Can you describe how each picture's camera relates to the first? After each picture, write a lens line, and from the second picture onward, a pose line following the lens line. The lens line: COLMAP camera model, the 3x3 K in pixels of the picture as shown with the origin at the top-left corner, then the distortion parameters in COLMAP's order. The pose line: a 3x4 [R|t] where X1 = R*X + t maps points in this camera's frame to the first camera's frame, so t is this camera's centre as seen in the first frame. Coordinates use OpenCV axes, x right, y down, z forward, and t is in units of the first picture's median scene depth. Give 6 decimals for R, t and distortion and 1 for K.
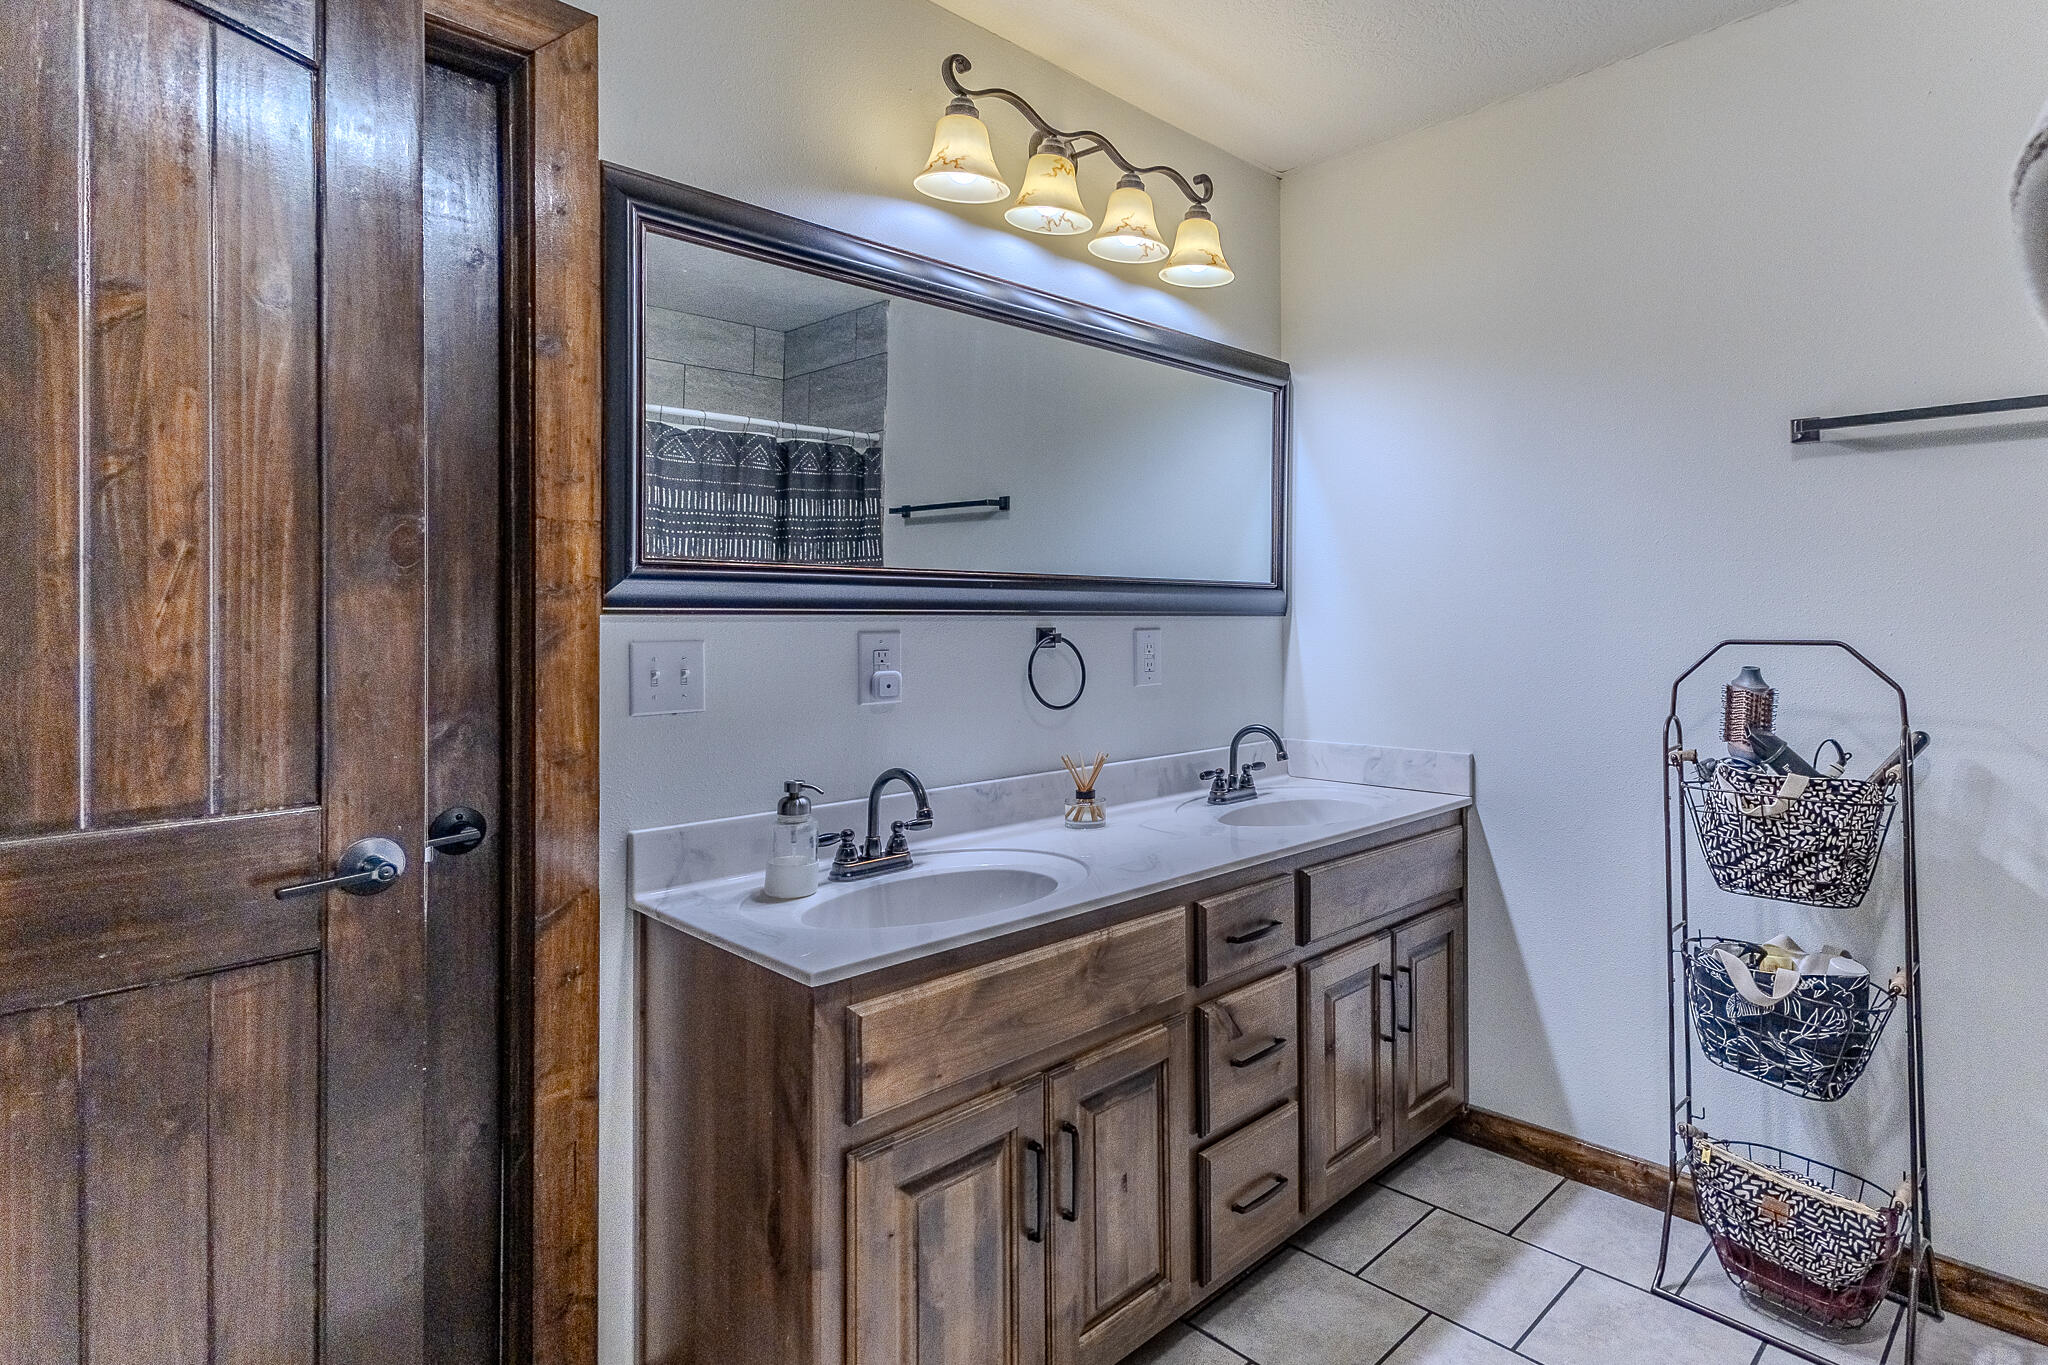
lens RADIAL K [[1058.3, 0, 1186.7], [0, 1058.3, 612.3], [0, 0, 1]] dist [0.003503, 0.000505]
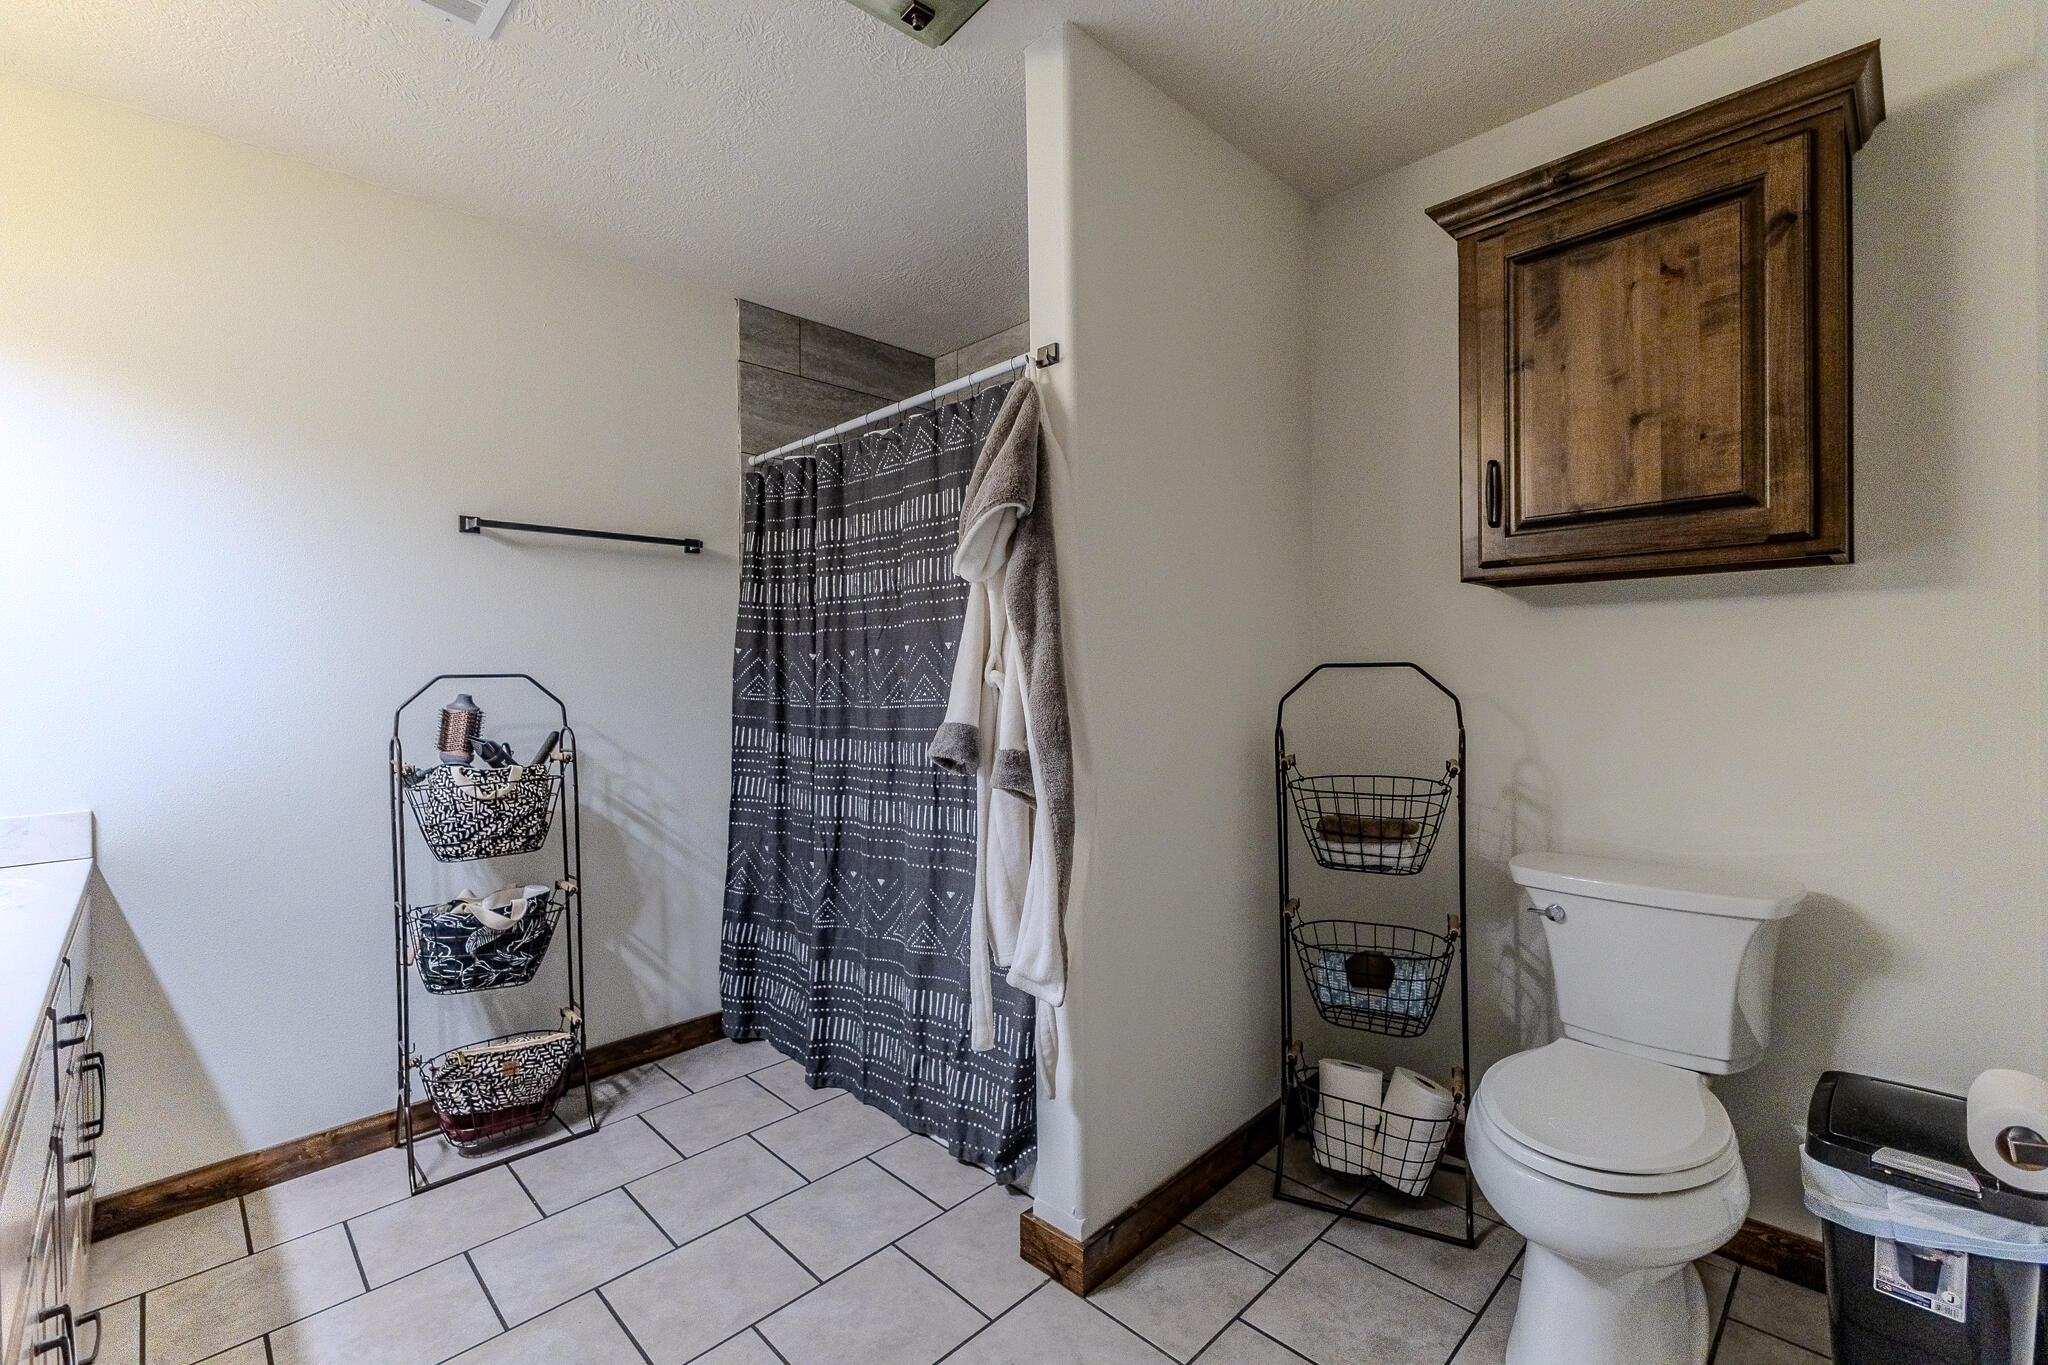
lens RADIAL K [[876.1, 0, 1025.5], [0, 876.1, 678.3], [0, 0, 1]] dist [0.011211, -0.003517]
pose [[0.063871, -0.004771, 0.997947, -0.552954], [0.002335, 0.999987, 0.004631, 0.027757], [-0.997955, 0.002034, 0.063882, 0.210696]]
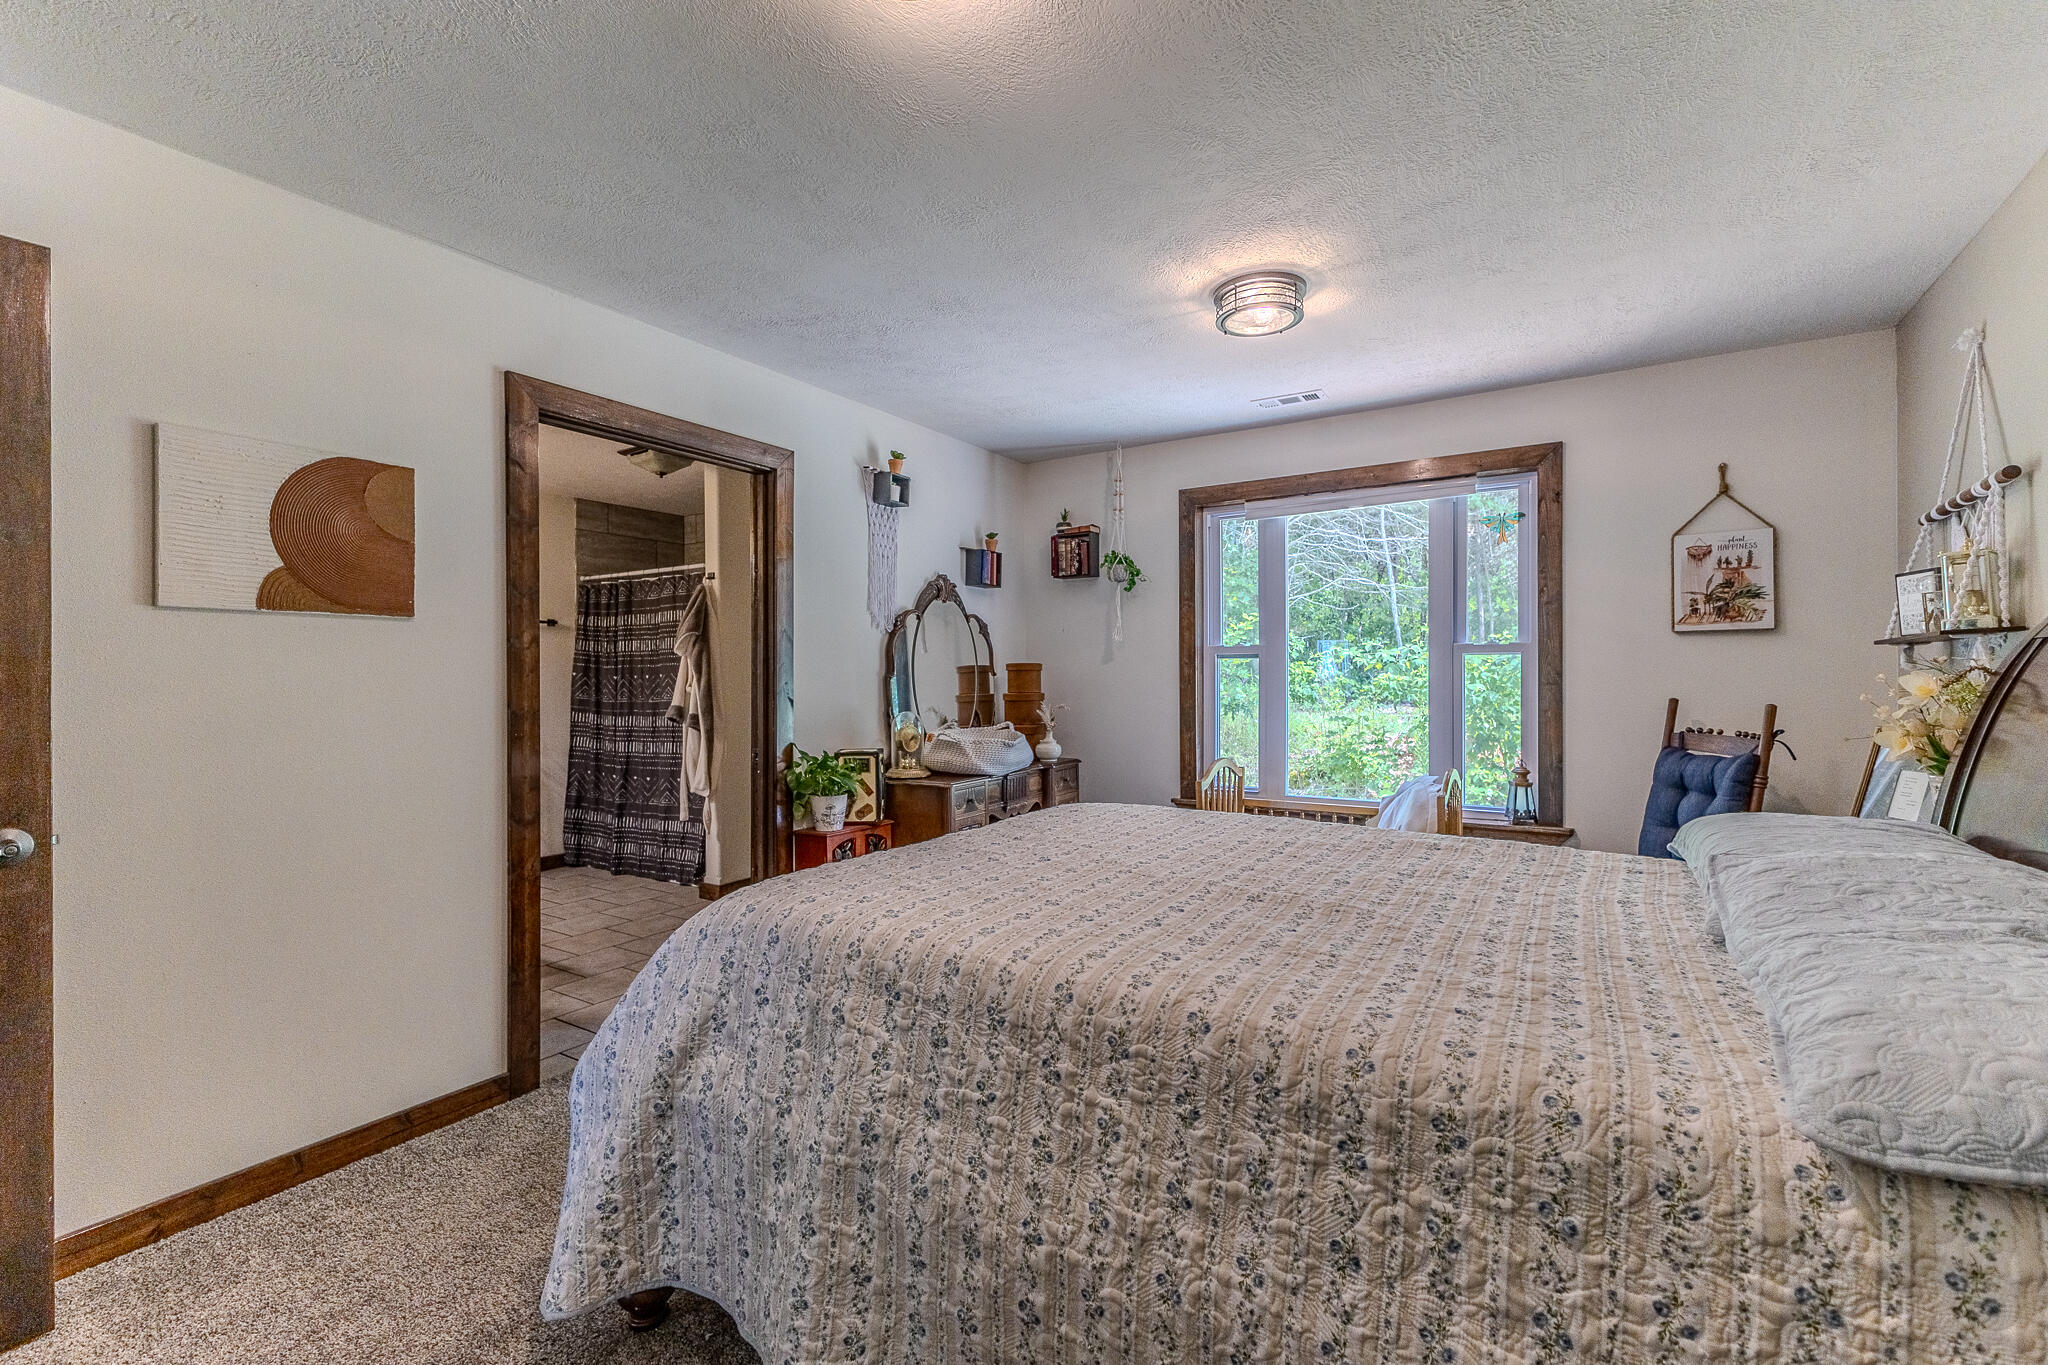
lens RADIAL K [[891.4, 0, 1030.4], [0, 891.4, 679.0], [0, 0, 1]] dist [0.008001, -0.000069]
pose [[-0.158791, 0.000771, 0.987312, -2.339798], [-0.004508, 0.999989, -0.001506, 0.001207], [-0.987302, -0.004690, -0.158786, -0.255731]]
